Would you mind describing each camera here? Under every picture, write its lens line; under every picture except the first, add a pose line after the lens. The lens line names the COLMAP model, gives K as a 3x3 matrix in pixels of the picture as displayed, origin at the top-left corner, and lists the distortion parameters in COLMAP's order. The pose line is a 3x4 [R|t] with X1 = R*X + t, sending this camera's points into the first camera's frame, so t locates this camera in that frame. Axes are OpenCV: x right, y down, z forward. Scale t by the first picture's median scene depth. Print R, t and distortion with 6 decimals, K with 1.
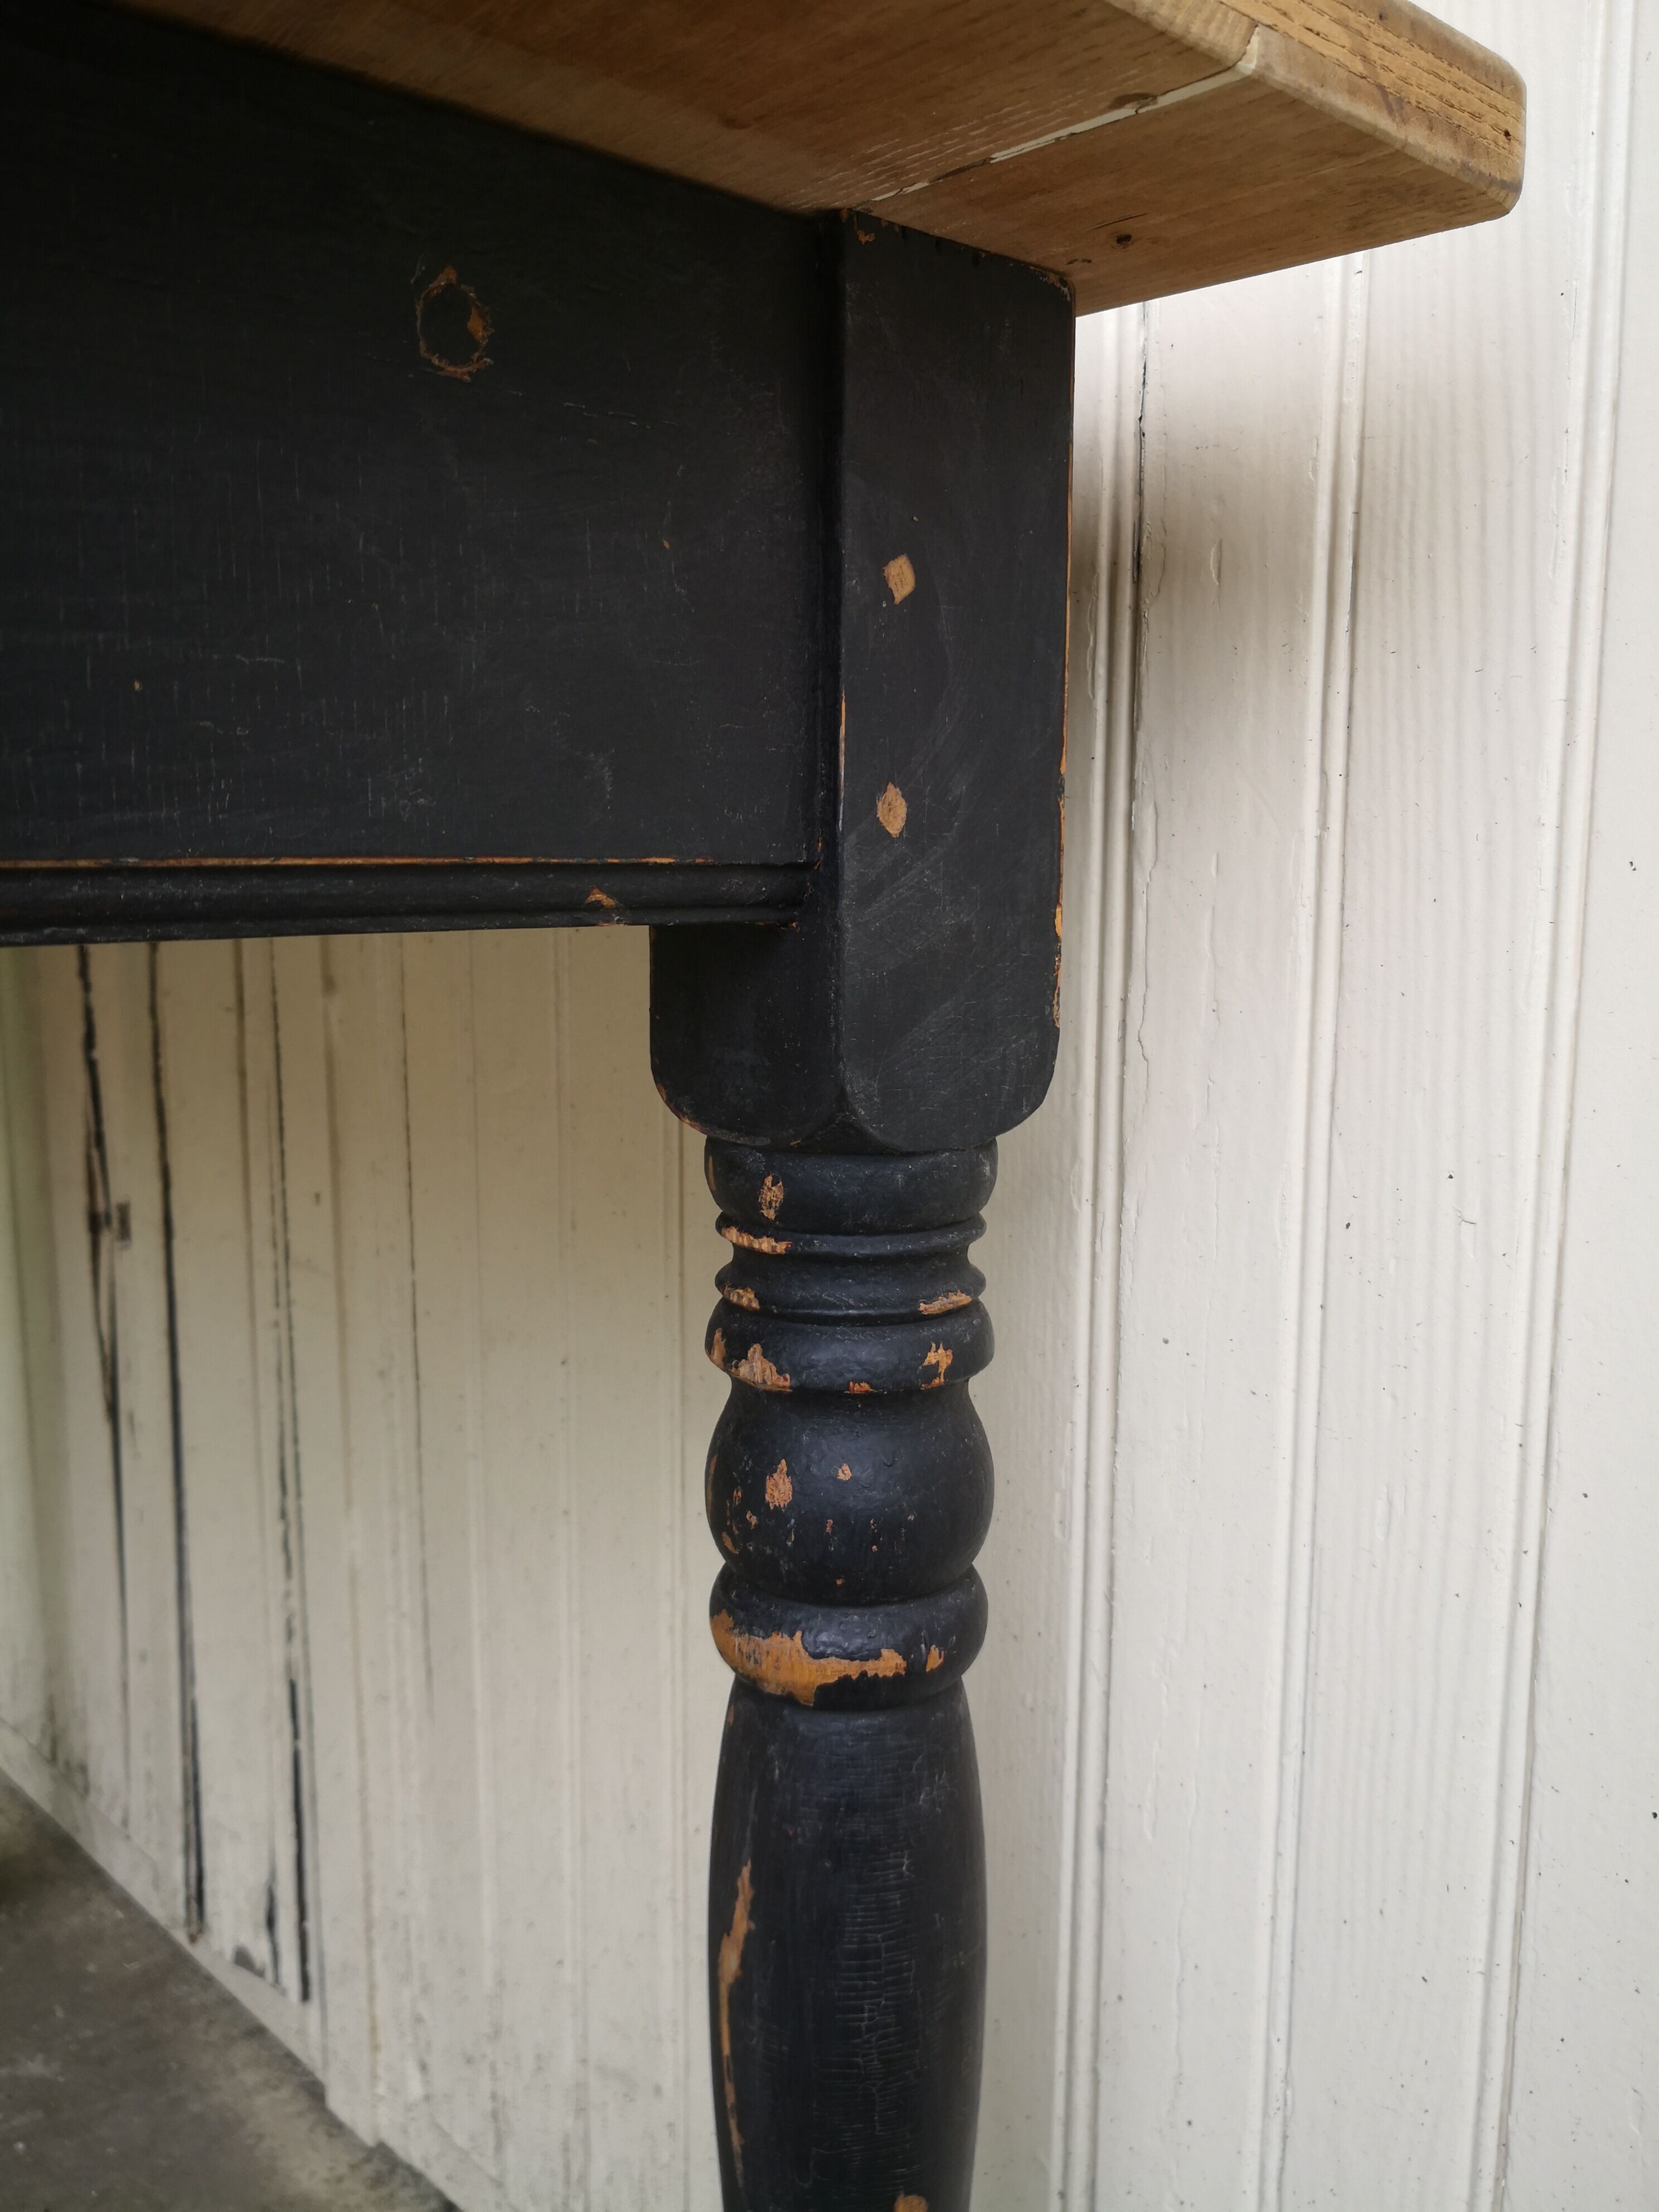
lens RADIAL K [[1829.3, 0, 878.3], [0, 1829.3, 1103.8], [0, 0, 1]] dist [0.009061, -0.038164]
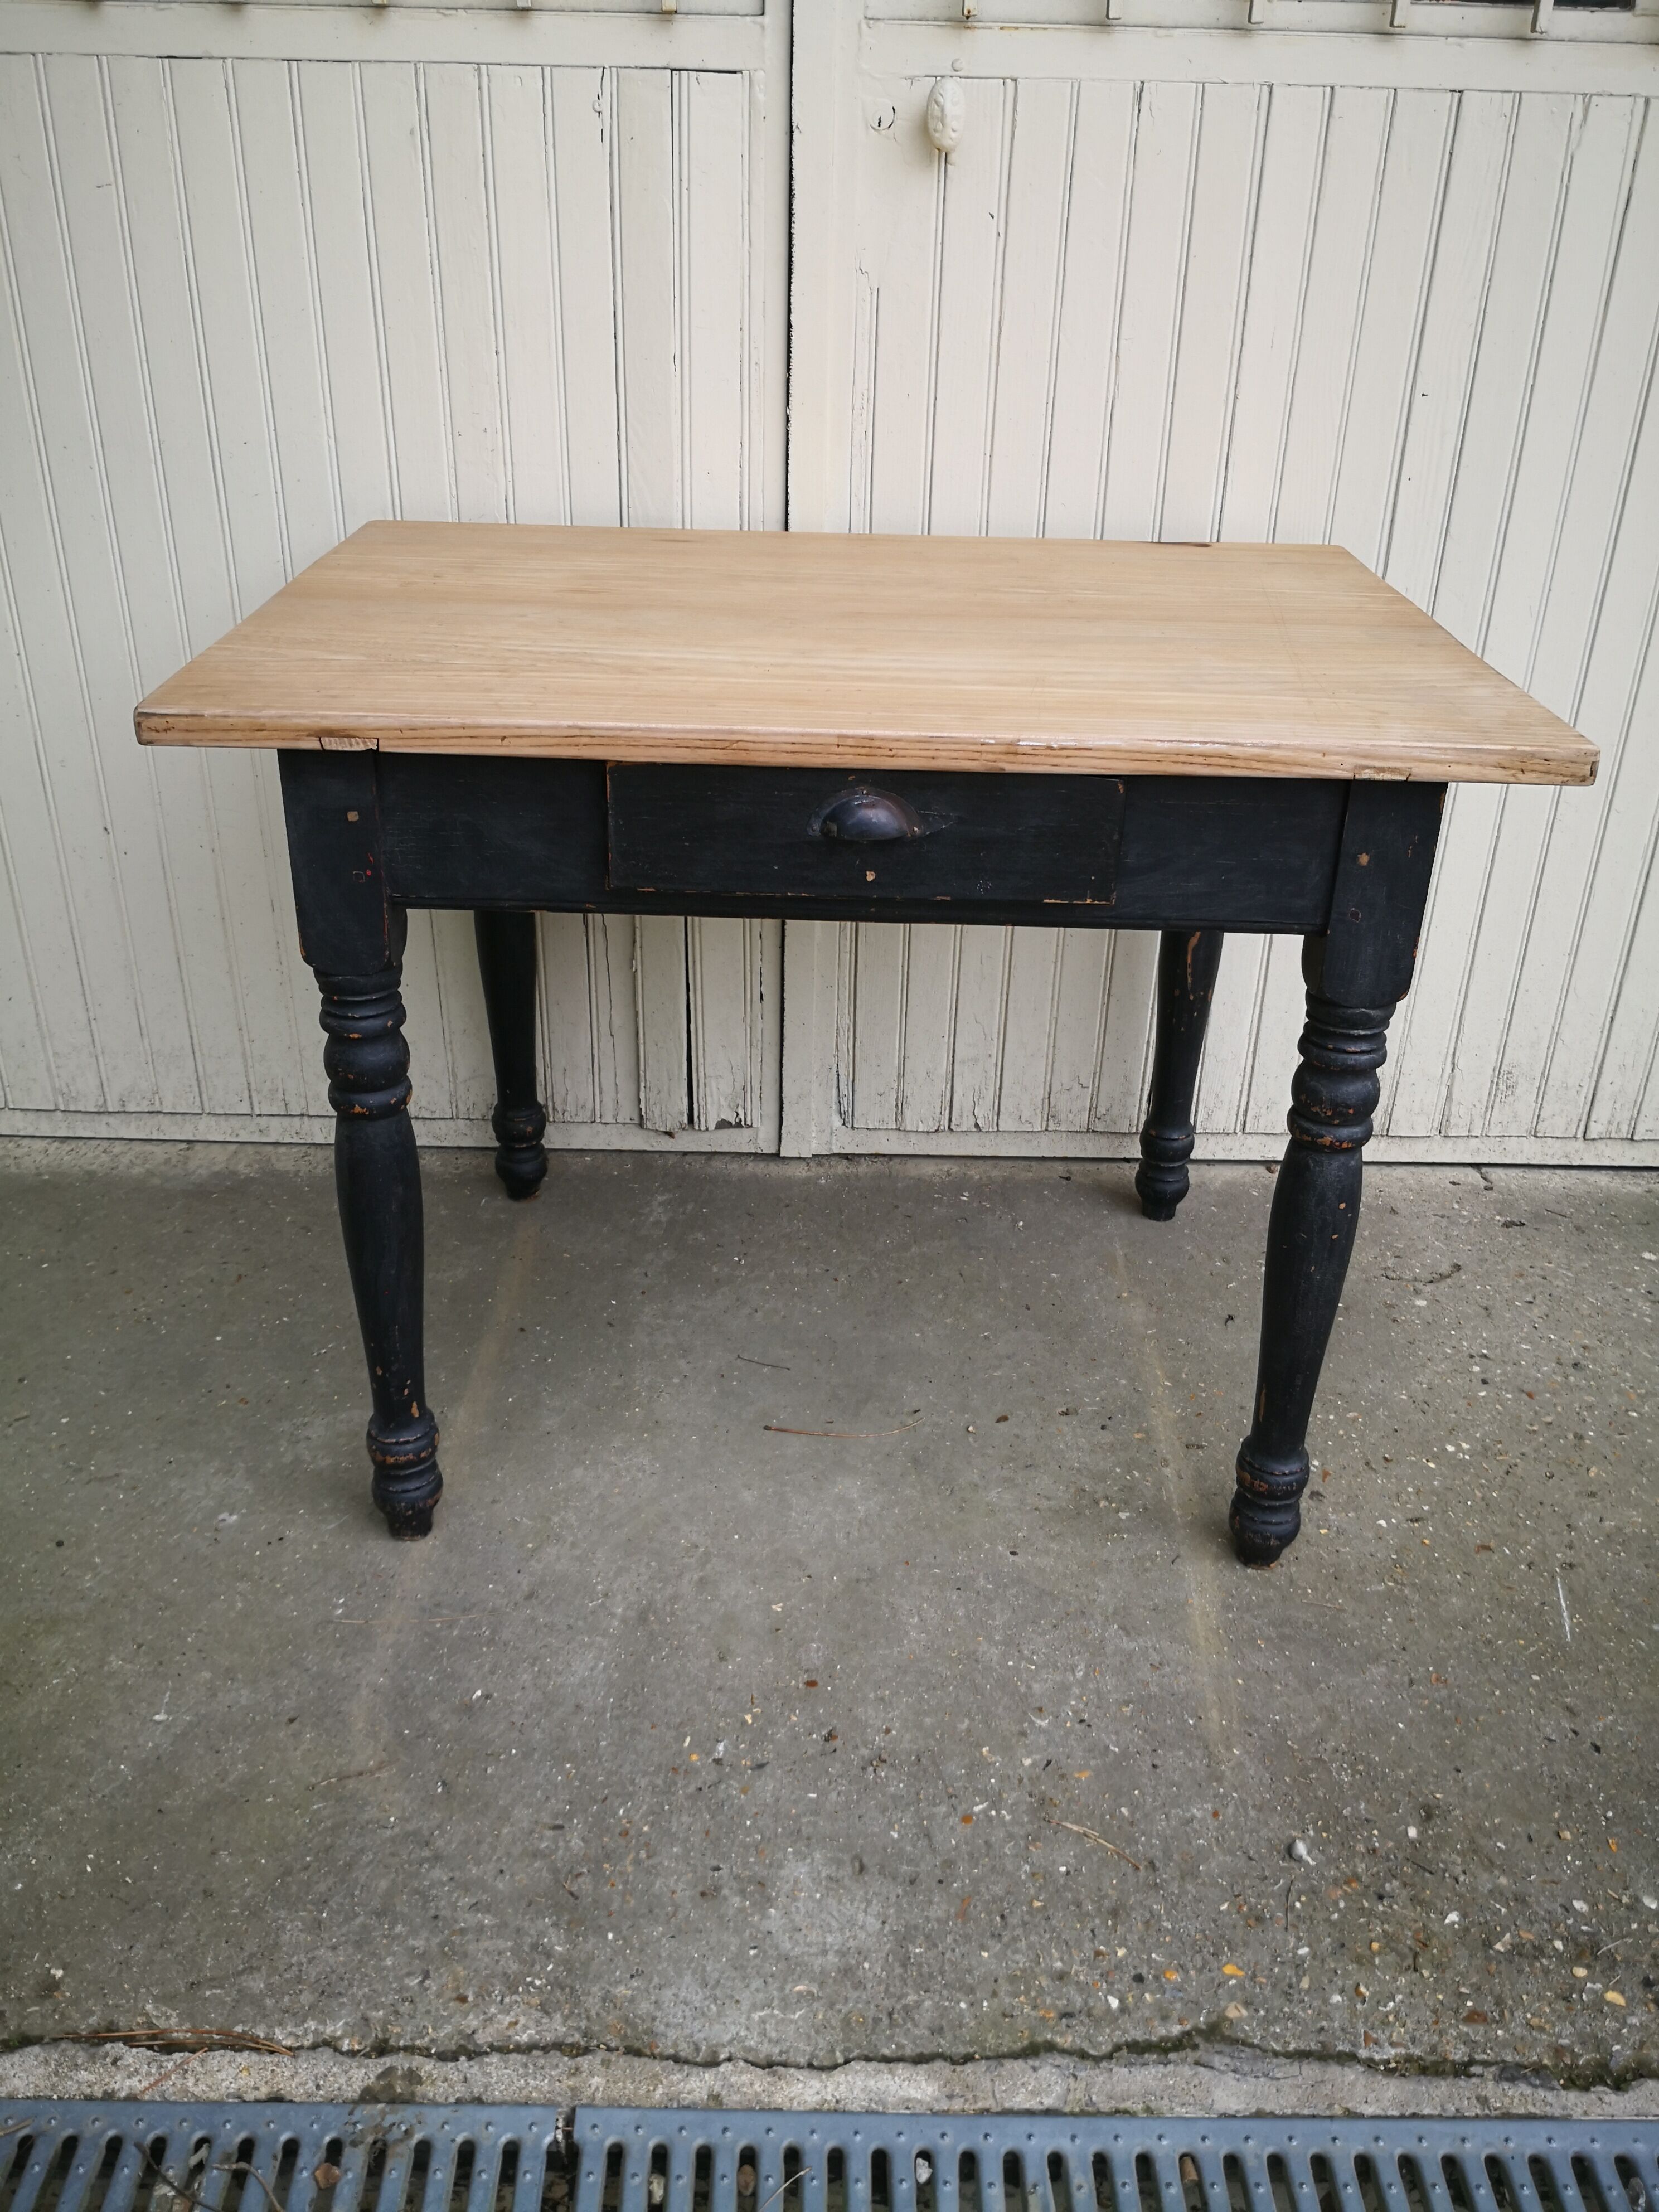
lens RADIAL K [[1829.3, 0, 824.5], [0, 1829.3, 1123.5], [0, 0, 1]] dist [0.009061, -0.038164]
pose [[0.709342, -0.336360, 0.619431, -2.063042], [0.095547, 0.916569, 0.388295, -0.546061], [-0.698358, -0.216249, 0.682299, -0.887775]]
